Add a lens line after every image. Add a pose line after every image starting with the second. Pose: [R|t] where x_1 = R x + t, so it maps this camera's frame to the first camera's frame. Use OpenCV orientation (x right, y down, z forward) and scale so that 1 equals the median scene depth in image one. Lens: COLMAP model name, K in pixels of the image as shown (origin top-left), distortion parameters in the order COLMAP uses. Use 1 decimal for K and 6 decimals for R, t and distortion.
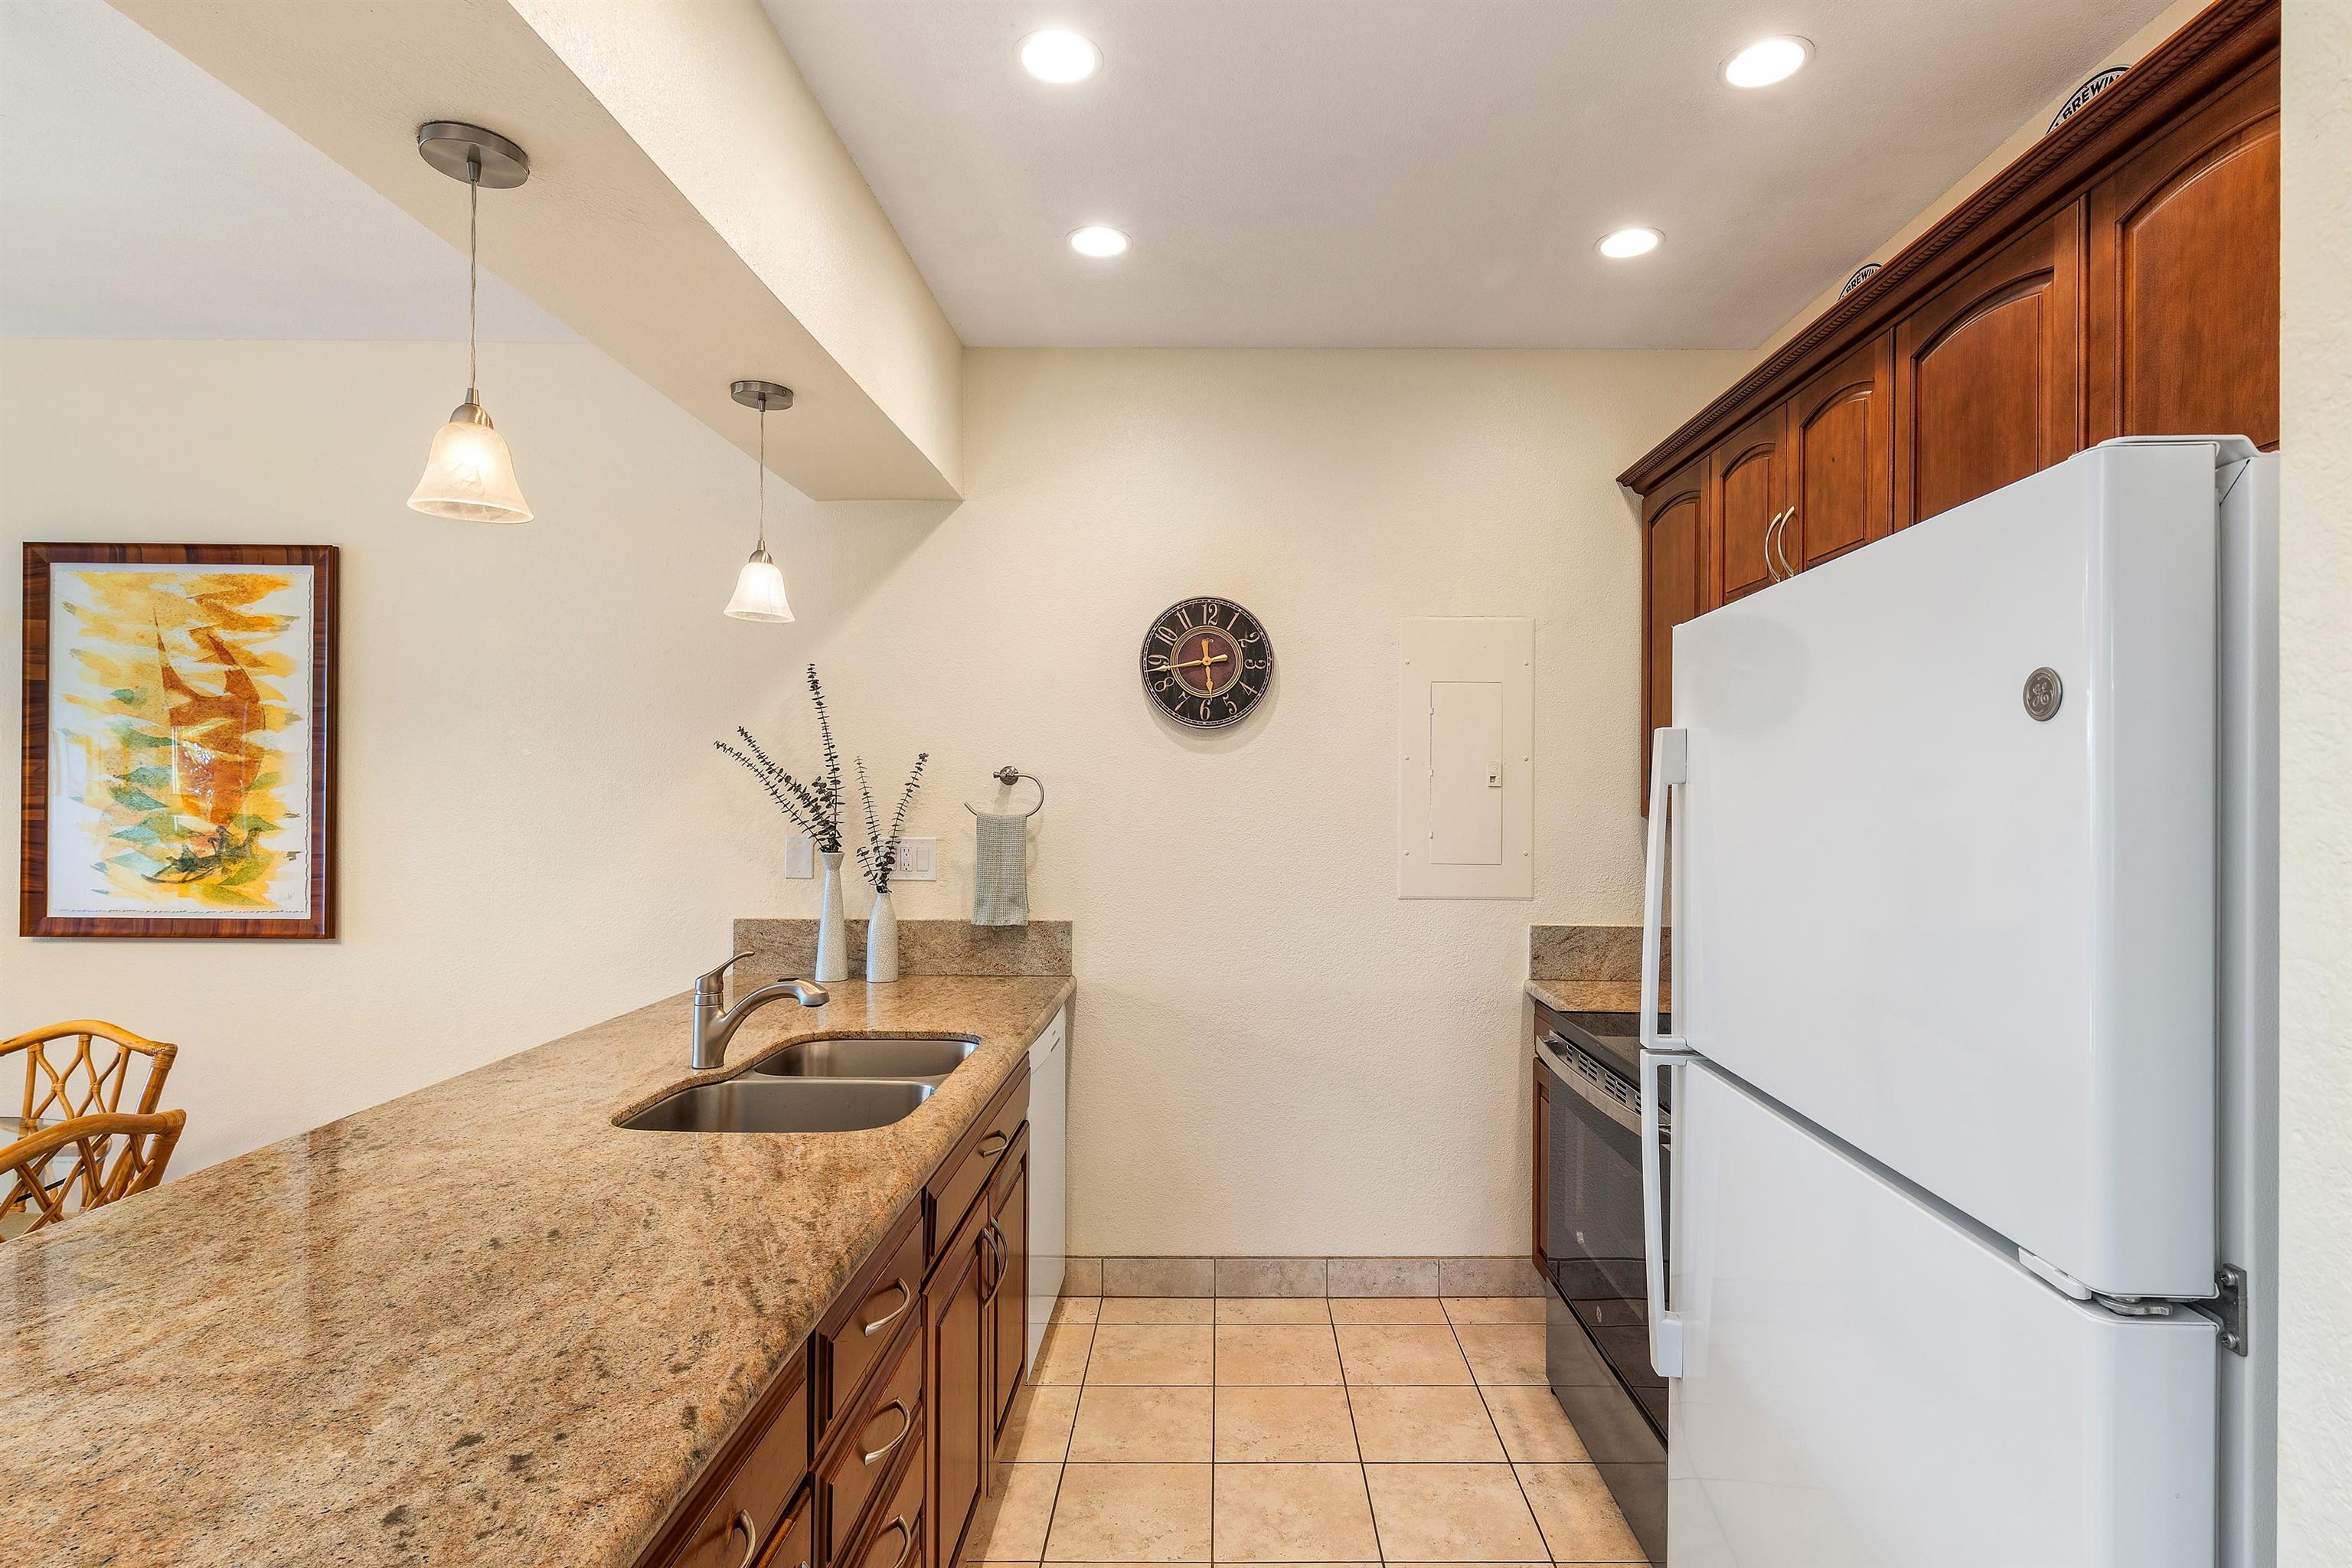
lens RADIAL K [[1150.6, 0, 1224.2], [0, 1150.6, 794.5], [0, 0, 1]] dist [0.001166, -0.000455]
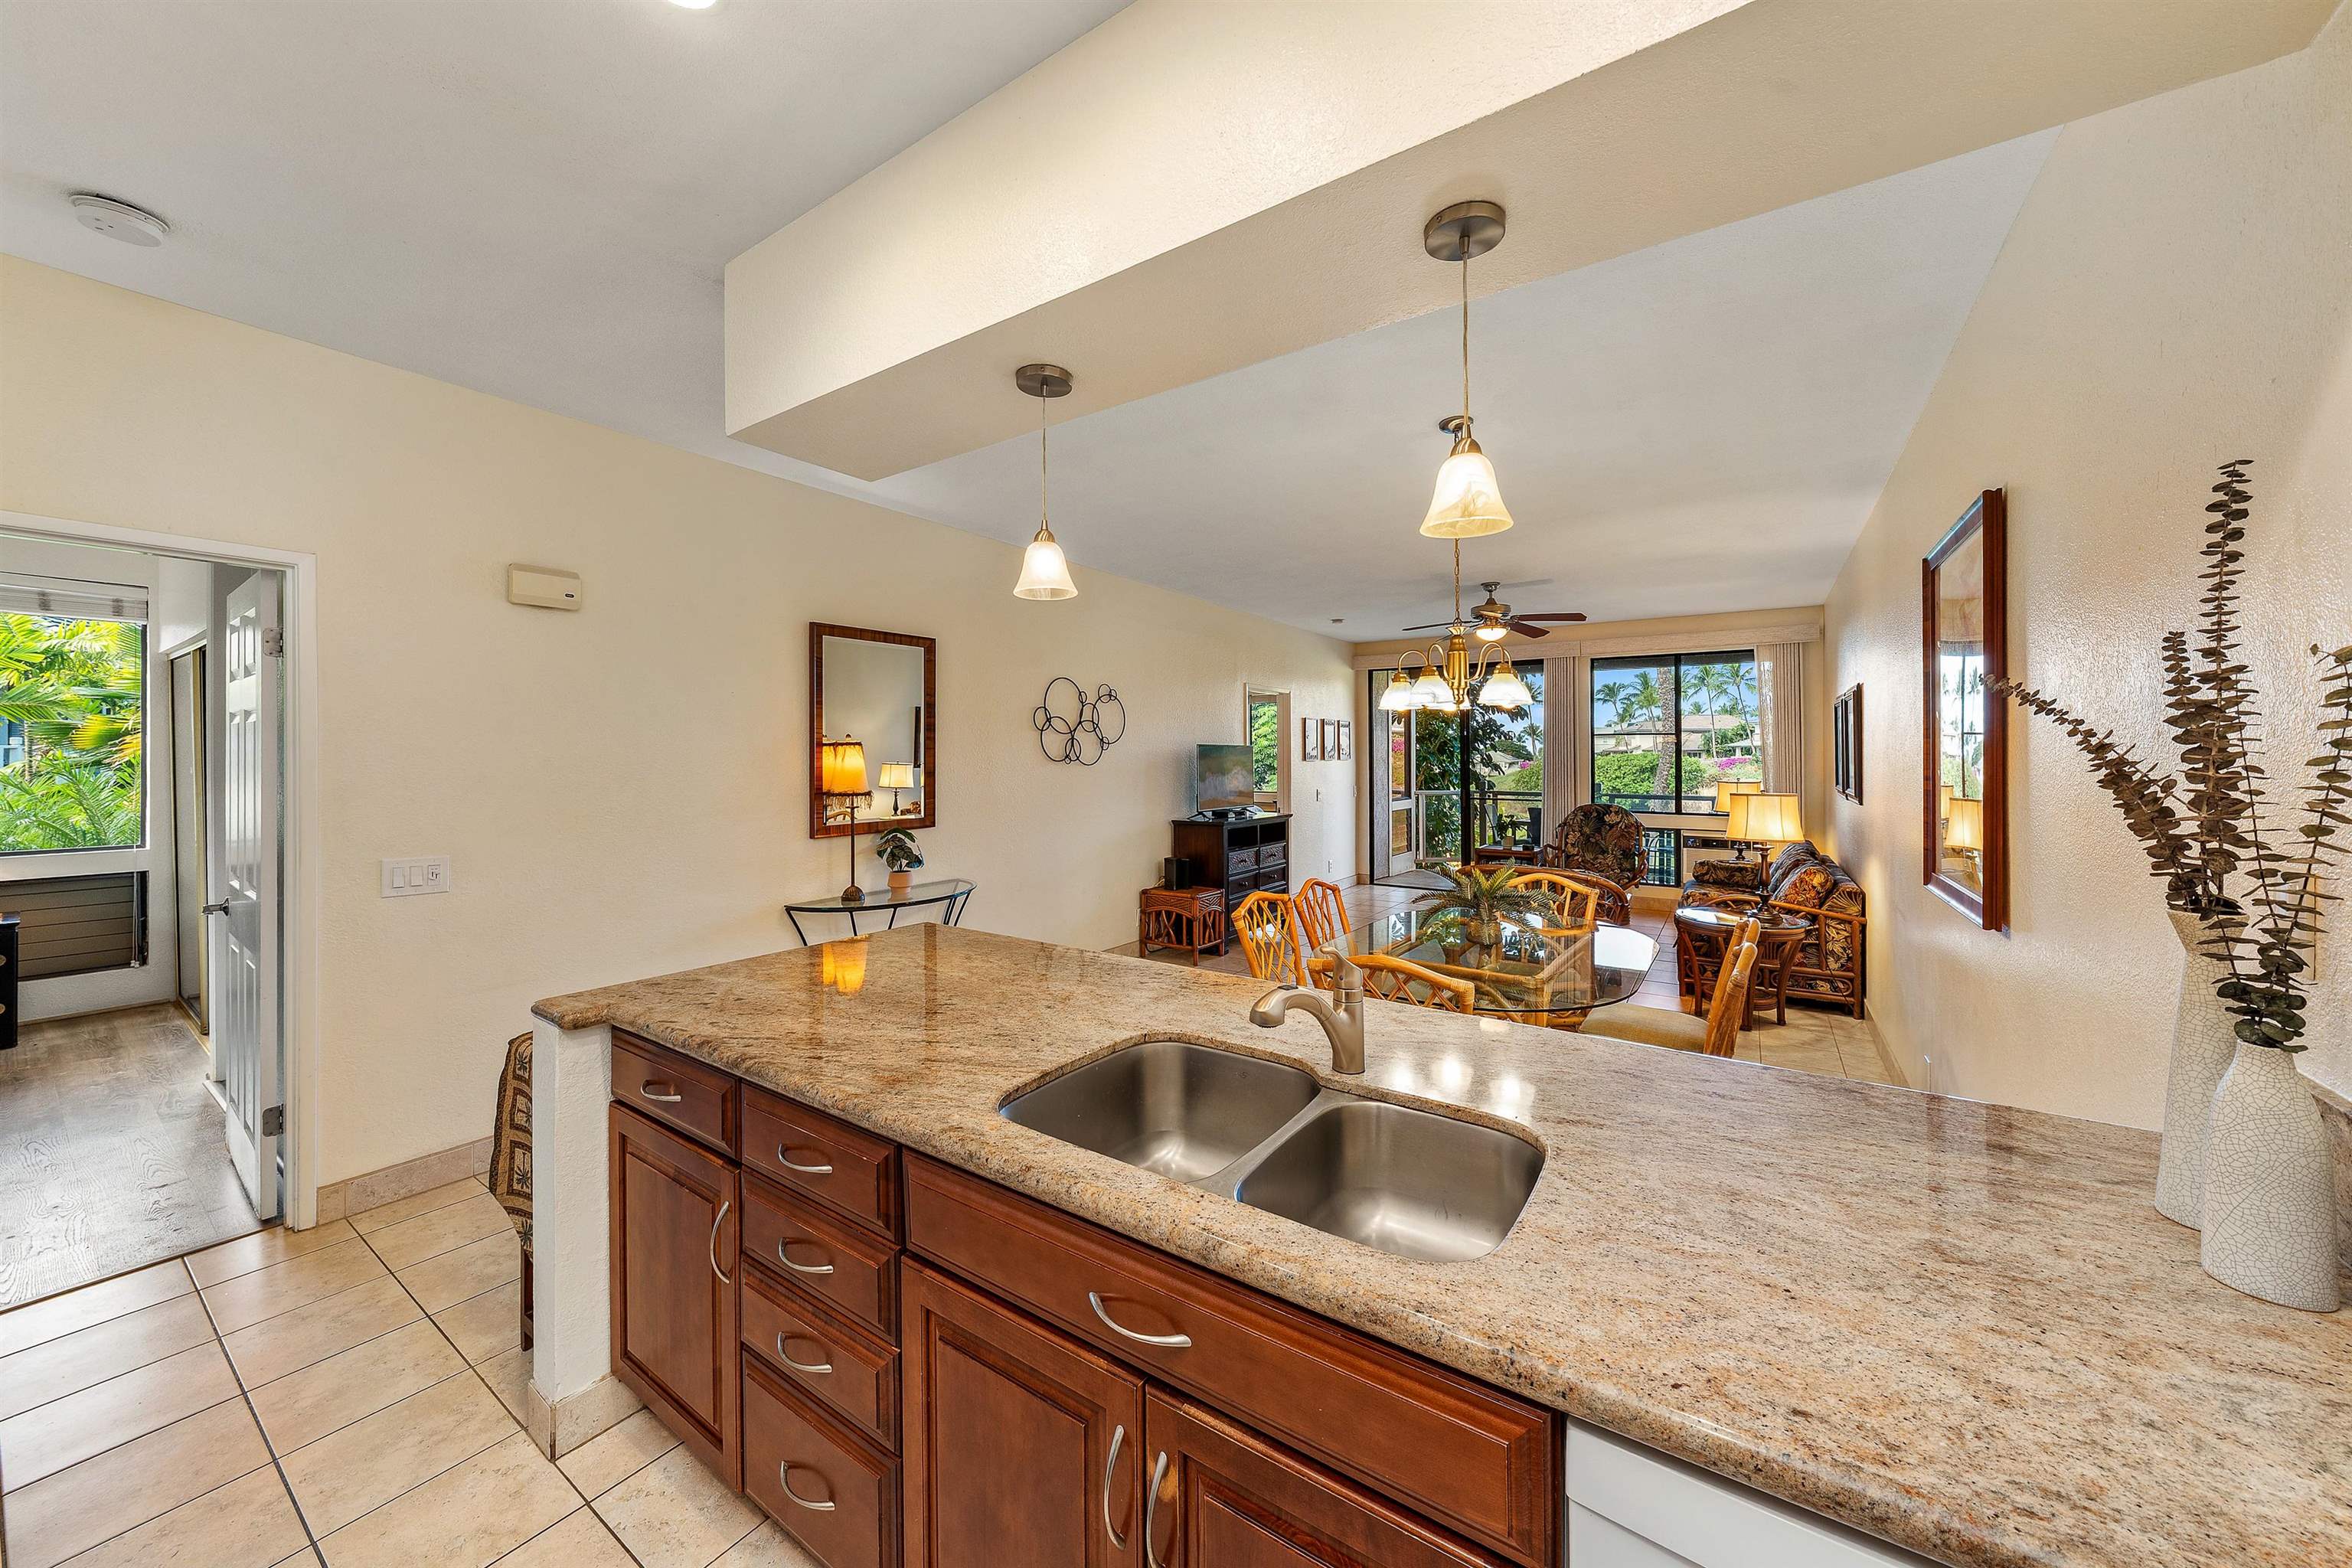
lens RADIAL K [[833.6, 0, 1181.3], [0, 833.6, 757.8], [0, 0, 1]] dist [-0.001167, -0.000049]
pose [[-0.565722, -0.008782, -0.824549, 0.107156], [-0.006616, 0.999959, -0.006111, -0.000009], [0.824570, 0.001998, -0.565757, 0.848753]]
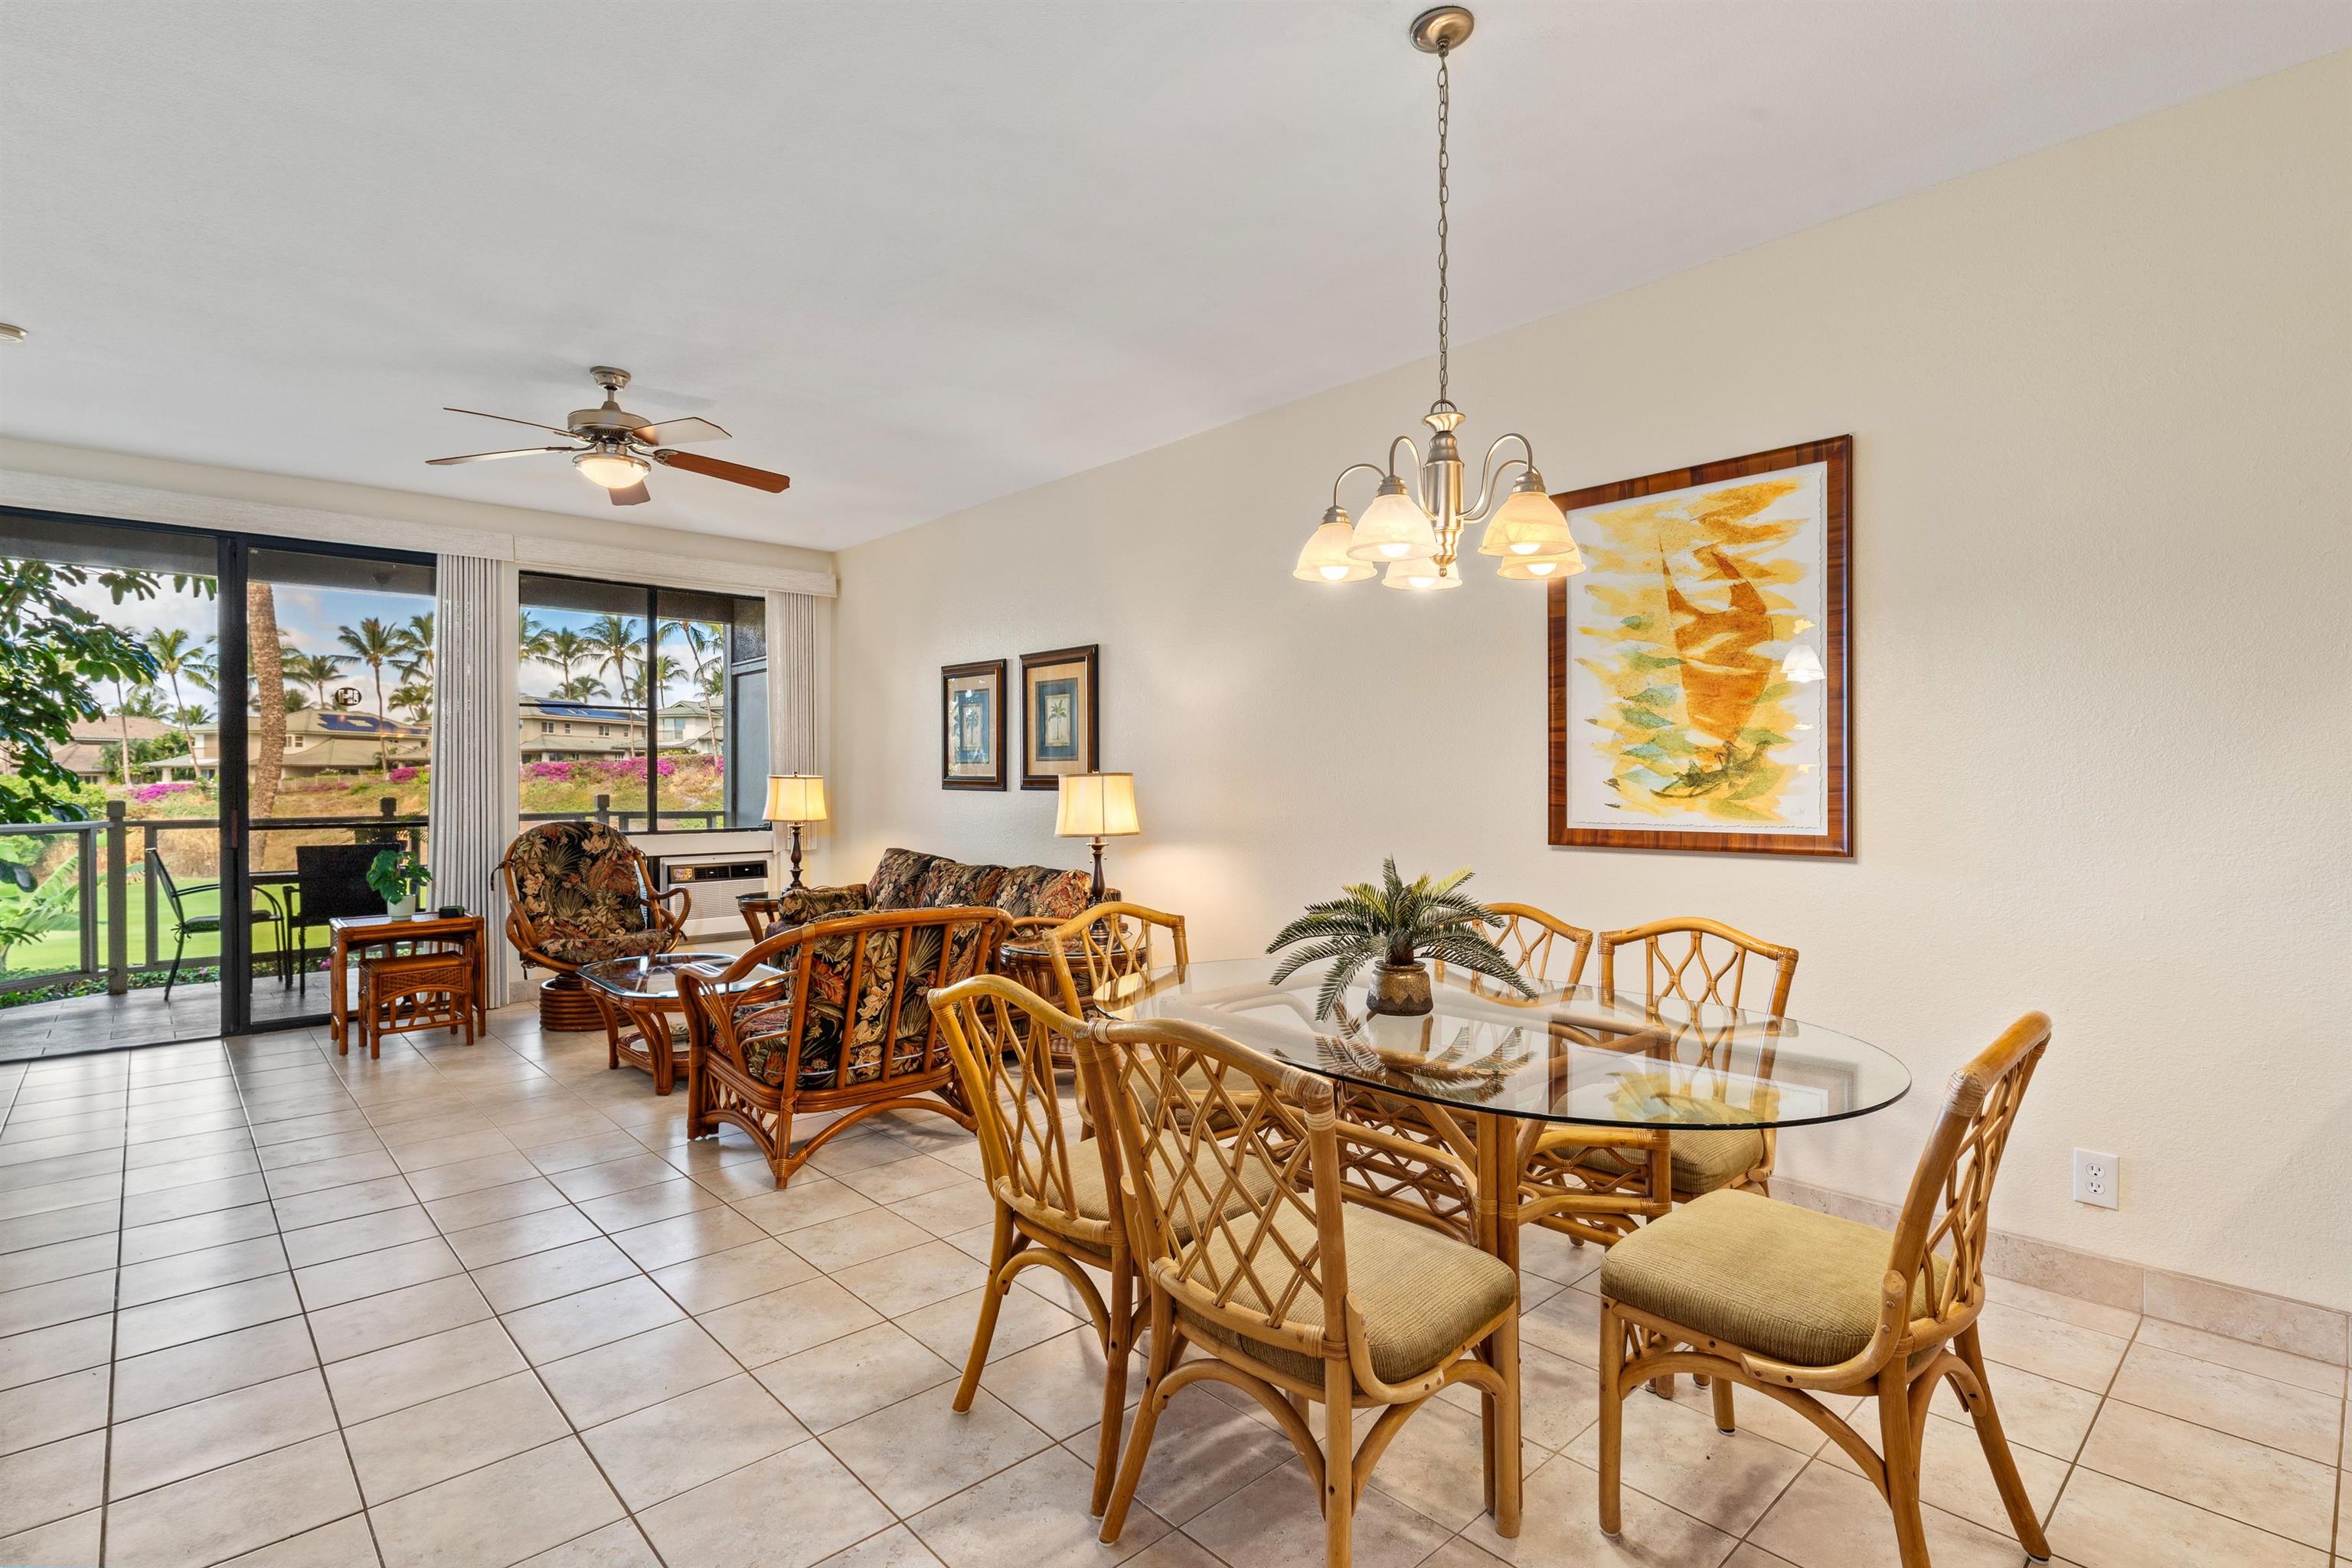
lens RADIAL K [[1122.5, 0, 1178.3], [0, 1122.5, 777.5], [0, 0, 1]] dist [0.003305, -0.000380]
pose [[0.673976, -0.014658, -0.738608, -0.474028], [0.010237, 0.999892, -0.010502, 0.065310], [0.738683, -0.000483, 0.674053, -0.014220]]
